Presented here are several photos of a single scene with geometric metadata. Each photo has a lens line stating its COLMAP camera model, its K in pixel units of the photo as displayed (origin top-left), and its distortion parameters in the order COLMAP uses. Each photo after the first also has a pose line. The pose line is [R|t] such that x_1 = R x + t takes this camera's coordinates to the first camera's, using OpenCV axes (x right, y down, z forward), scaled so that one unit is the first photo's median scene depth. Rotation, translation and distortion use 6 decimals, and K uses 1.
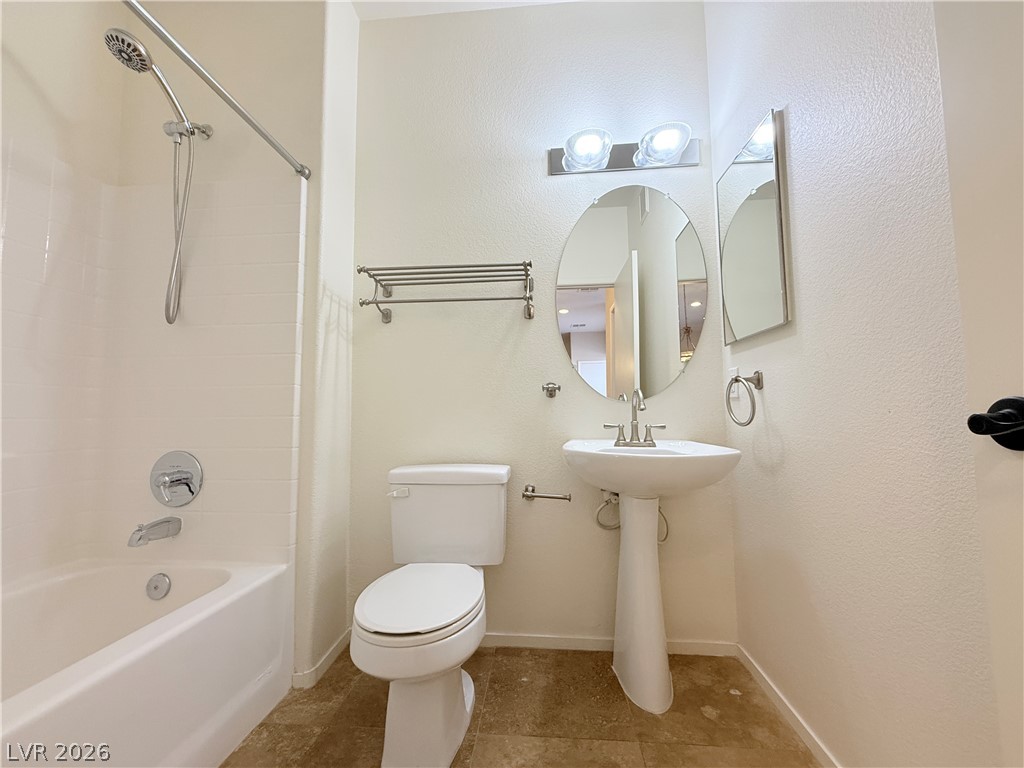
lens RADIAL K [[403.3, 0, 512.7], [0, 403.3, 386.7], [0, 0, 1]] dist [0.000507, -0.000459]
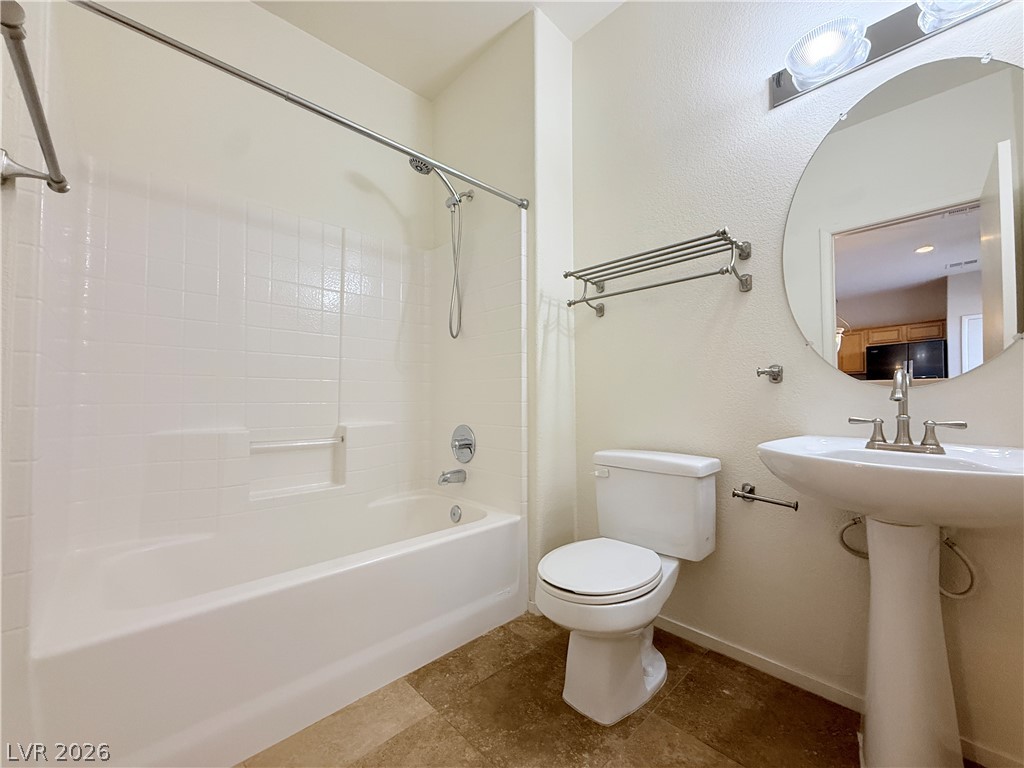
lens RADIAL K [[403.3, 0, 513.6], [0, 403.3, 386.5], [0, 0, 1]] dist [0.000507, -0.000459]
pose [[0.755561, -0.012548, -0.654958, 0.260765], [0.042245, 0.998669, 0.029601, -0.015071], [0.653715, -0.050034, 0.755085, 0.024299]]
